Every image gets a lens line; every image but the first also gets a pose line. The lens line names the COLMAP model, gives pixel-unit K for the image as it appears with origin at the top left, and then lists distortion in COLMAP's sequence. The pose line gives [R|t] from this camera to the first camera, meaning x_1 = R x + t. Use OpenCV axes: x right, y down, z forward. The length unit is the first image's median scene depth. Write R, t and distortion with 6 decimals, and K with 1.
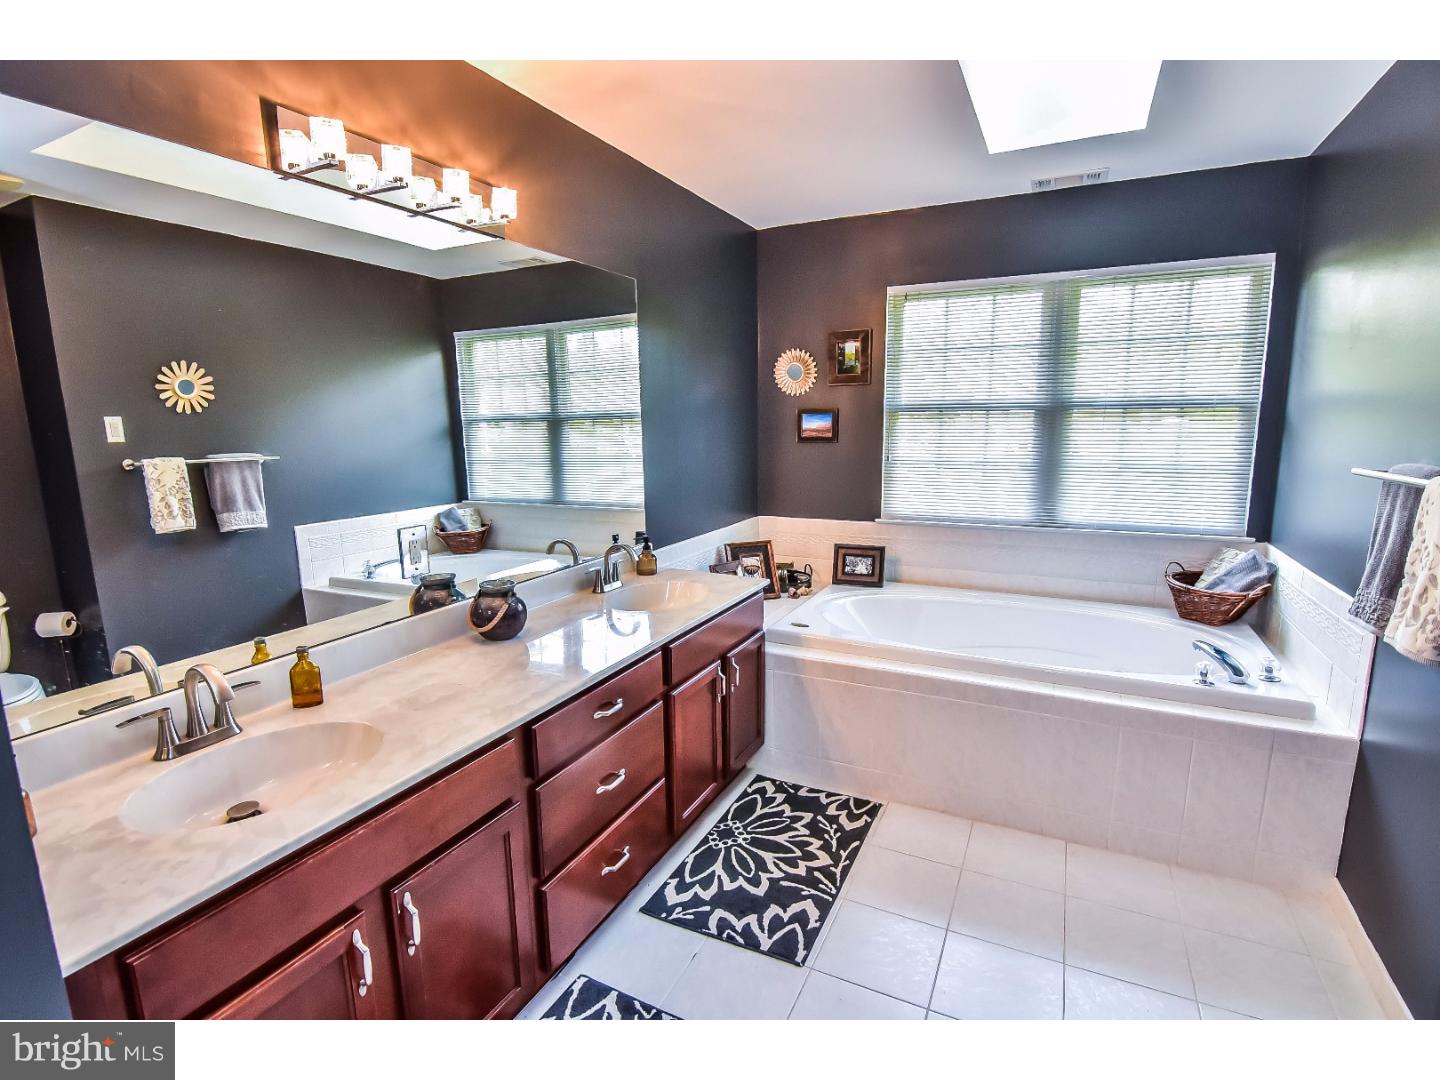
lens RADIAL K [[692.4, 0, 718.3], [0, 692.4, 542.7], [0, 0, 1]] dist [0.000798, -0.014352]
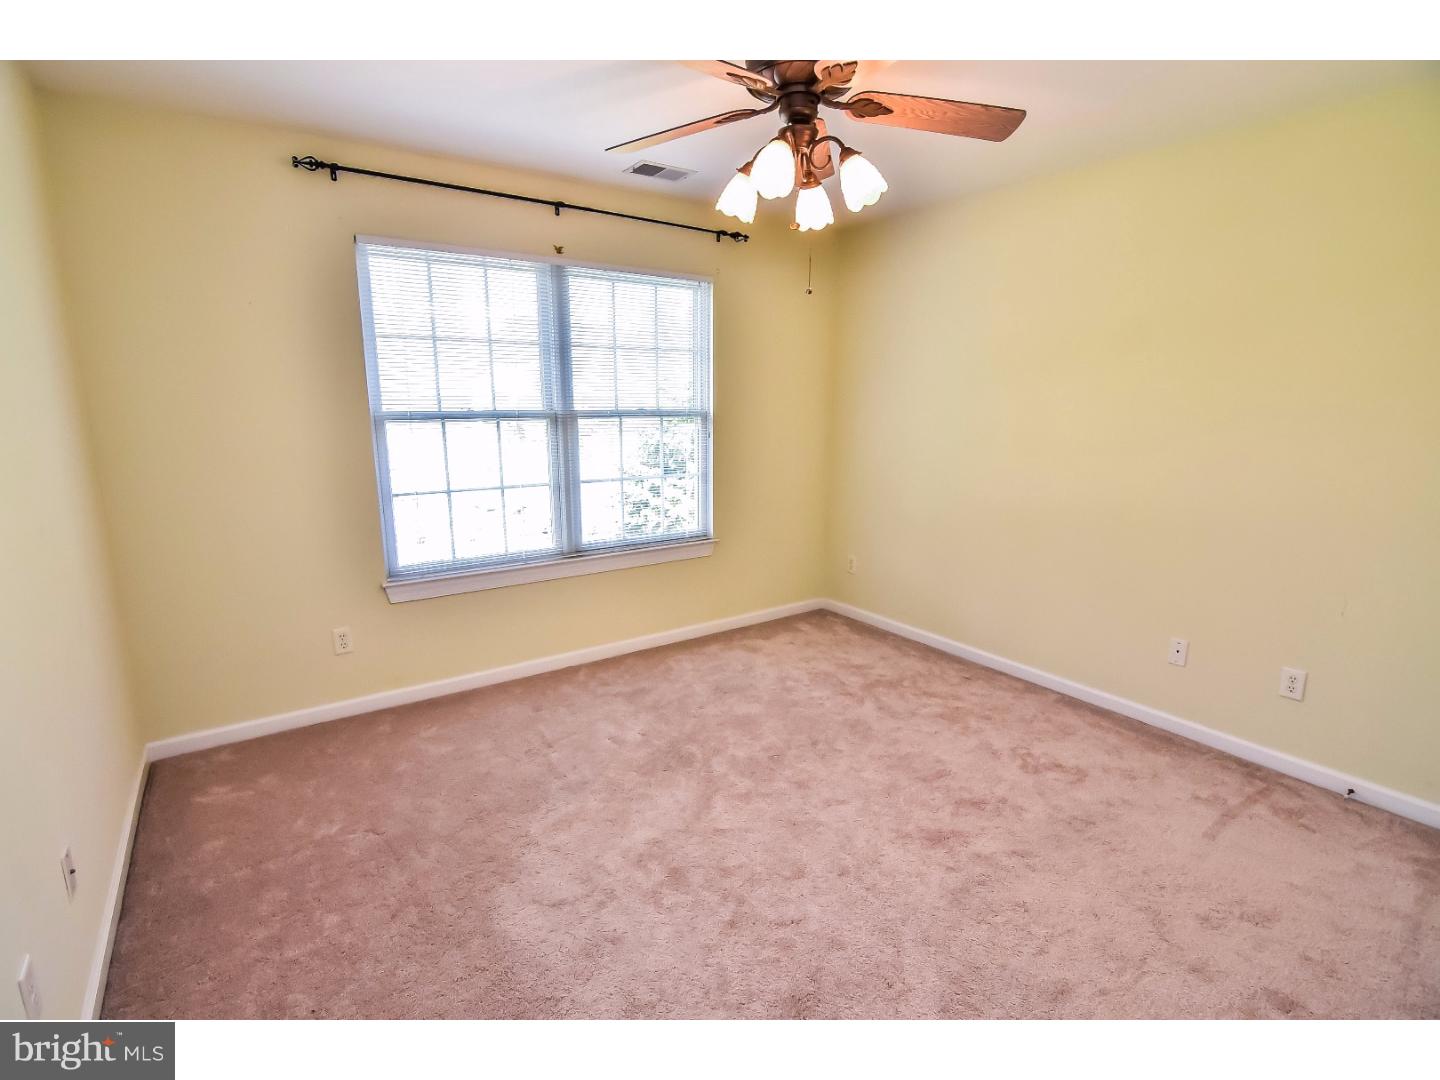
lens RADIAL K [[692.4, 0, 718.3], [0, 692.4, 542.7], [0, 0, 1]] dist [0.000798, -0.014352]
pose [[0.475032, -0.145330, 0.867885, -0.724541], [0.160352, 0.984051, 0.077015, -0.089736], [-0.865235, 0.102583, 0.490759, 0.575032]]
